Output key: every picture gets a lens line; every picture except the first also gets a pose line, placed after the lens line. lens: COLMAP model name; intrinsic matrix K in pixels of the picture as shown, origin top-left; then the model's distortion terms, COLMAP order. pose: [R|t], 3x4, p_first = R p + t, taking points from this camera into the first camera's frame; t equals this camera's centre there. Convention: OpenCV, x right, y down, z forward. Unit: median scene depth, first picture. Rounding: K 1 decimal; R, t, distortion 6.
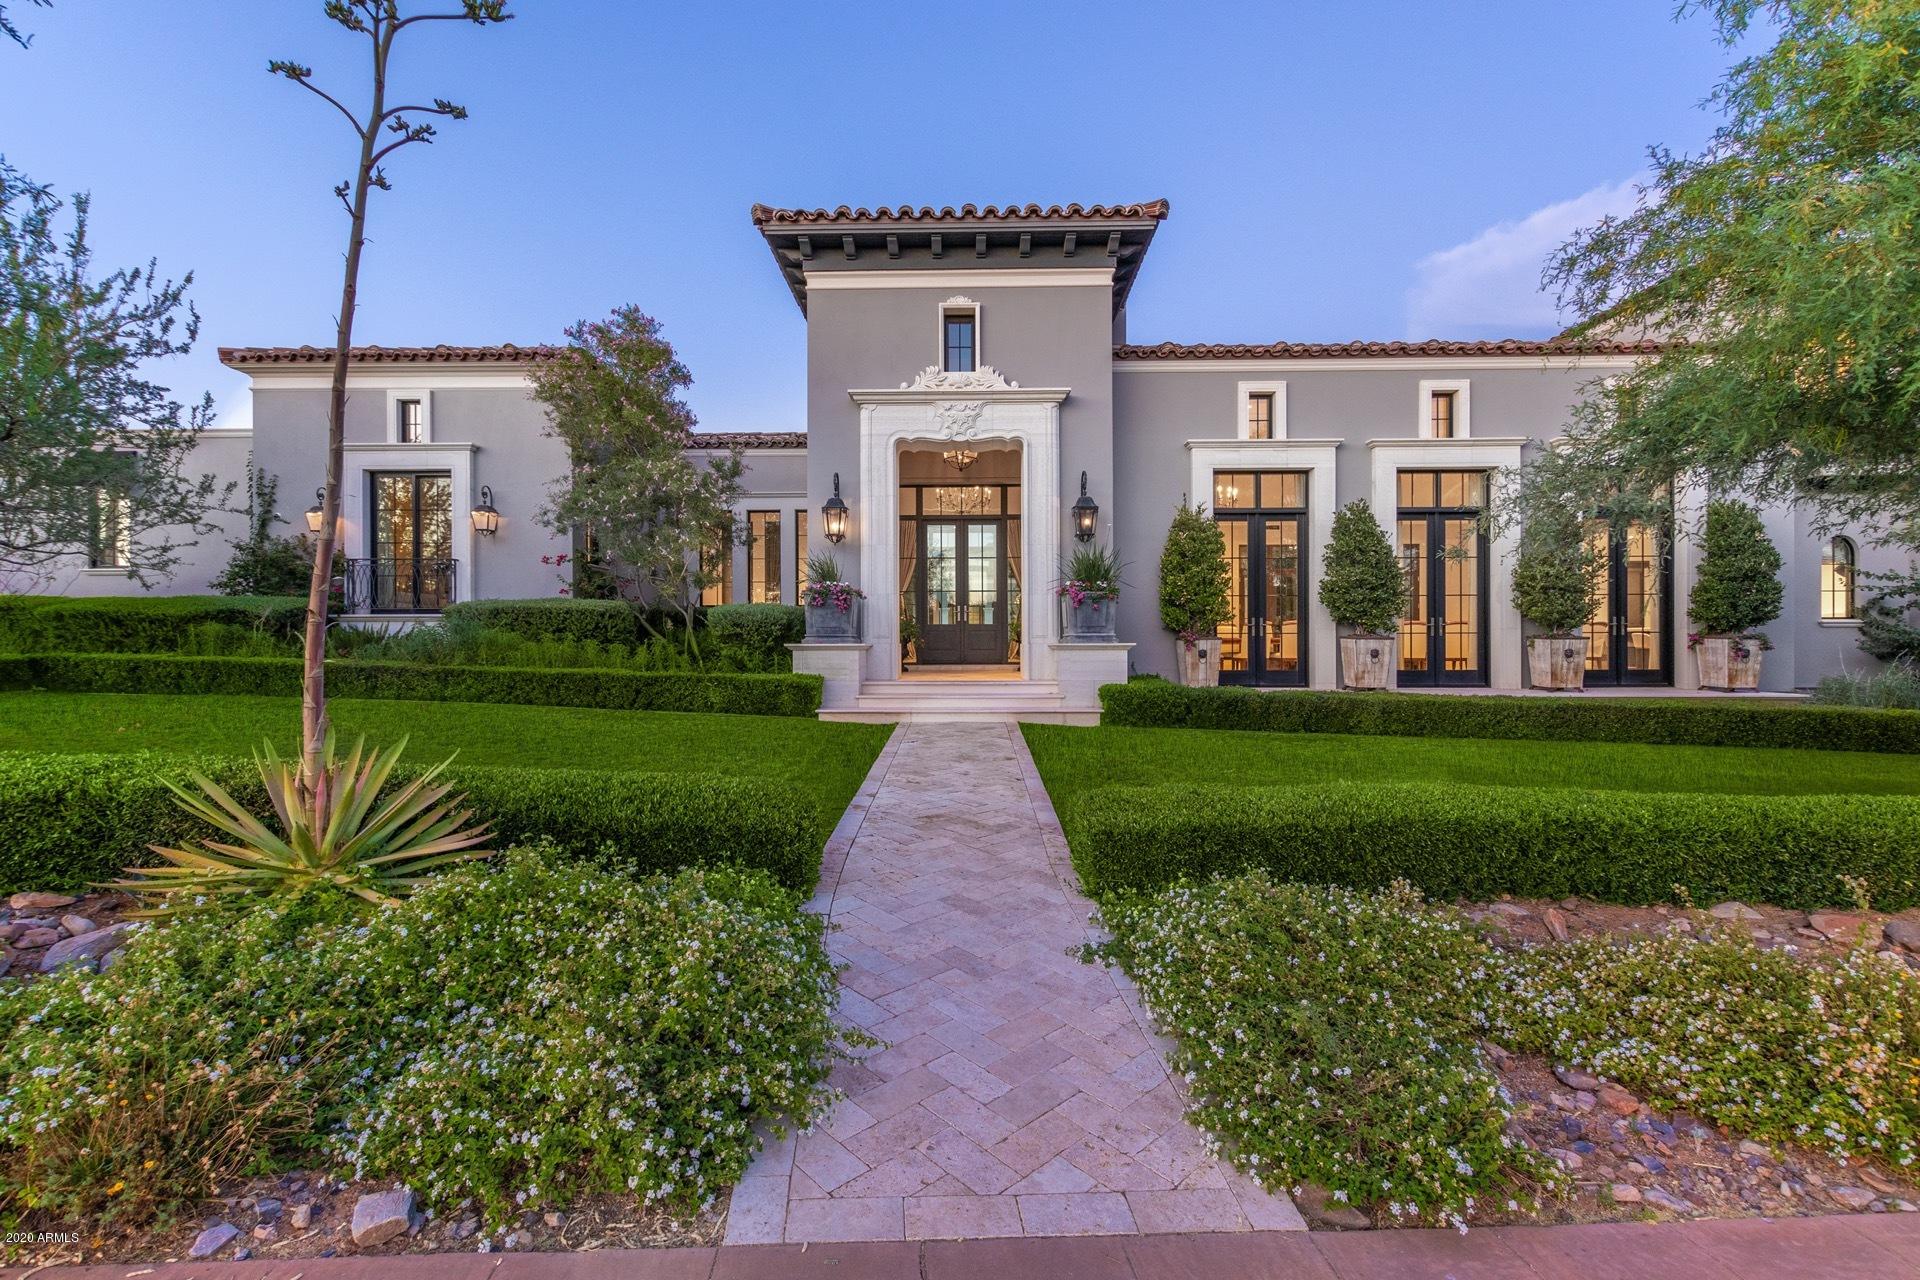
lens RADIAL K [[874.3, 0, 945.2], [0, 874.3, 646.5], [0, 0, 1]] dist [0.005183, -0.002573]
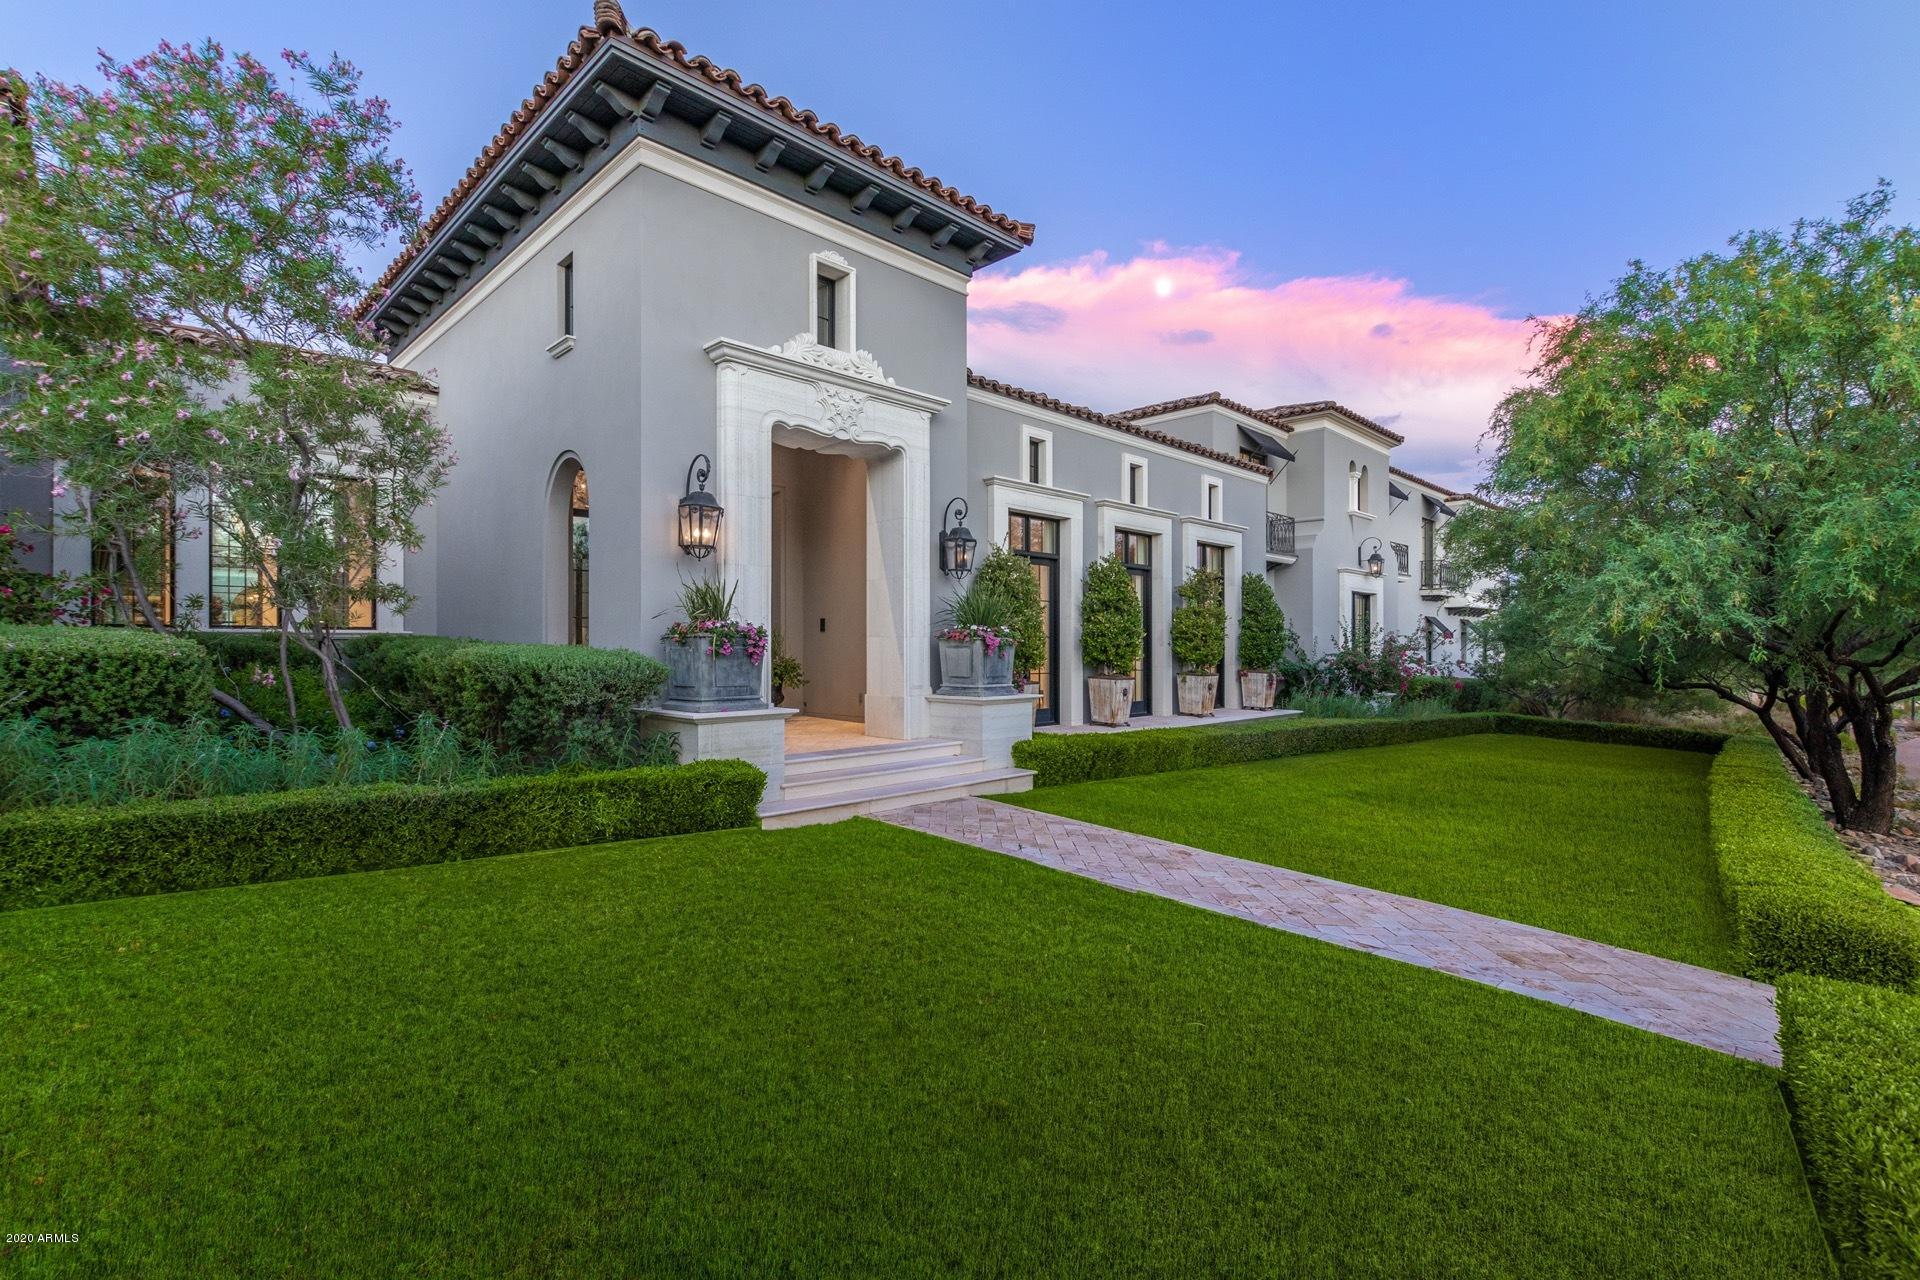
lens RADIAL K [[874.3, 0, 957.0], [0, 874.3, 644.3], [0, 0, 1]] dist [0.005183, -0.002573]
pose [[0.695057, 0.004051, 0.718943, -0.463715], [0.003470, 0.999954, -0.008989, -0.044443], [-0.718946, 0.008742, 0.695011, 0.382357]]
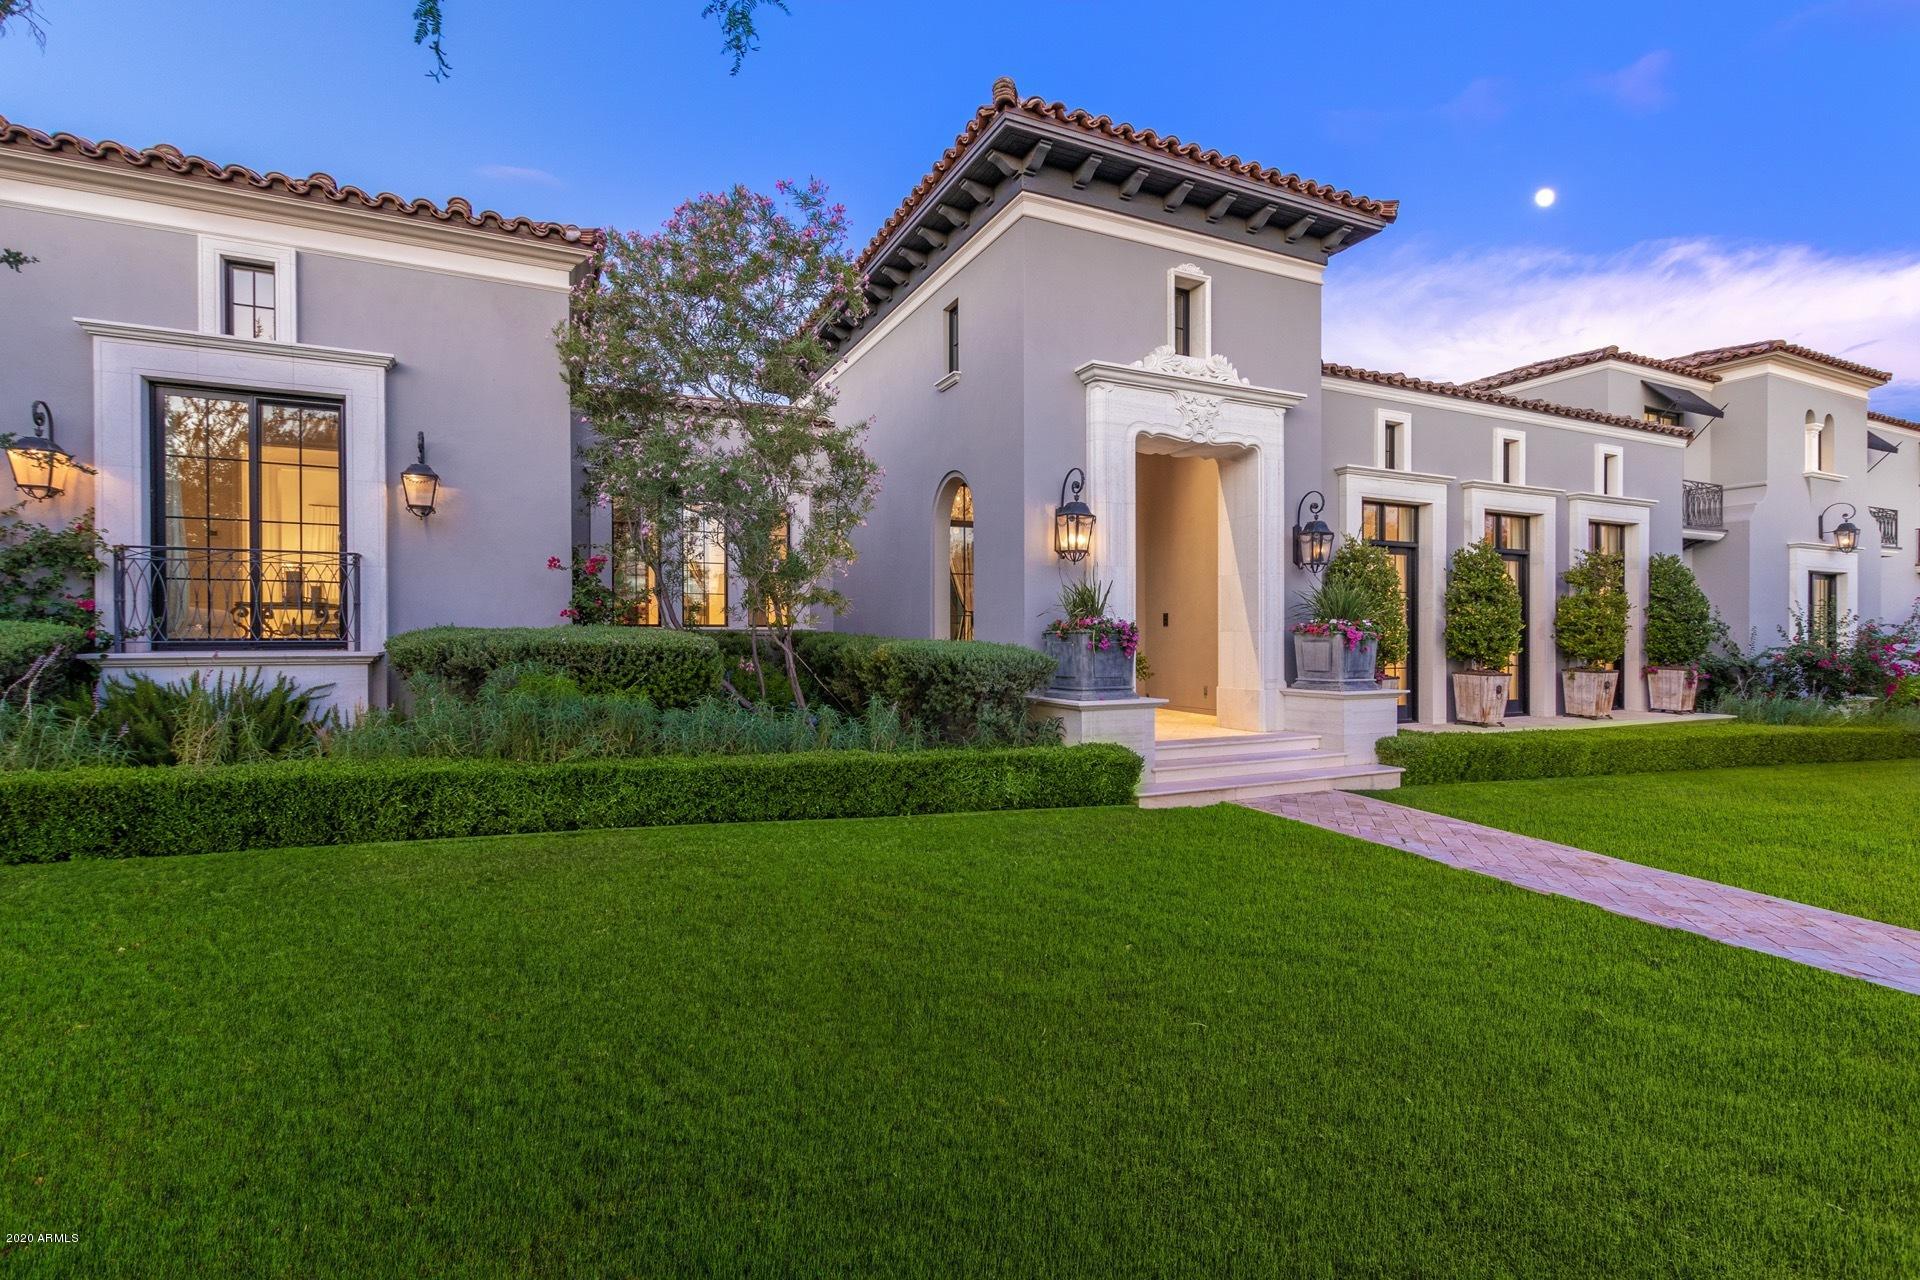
lens RADIAL K [[874.3, 0, 952.5], [0, 874.3, 644.5], [0, 0, 1]] dist [0.005183, -0.002573]
pose [[0.896598, -0.002223, 0.442840, -0.541568], [0.002896, 0.999995, -0.000843, -0.046432], [-0.442836, 0.002038, 0.896600, 0.367469]]
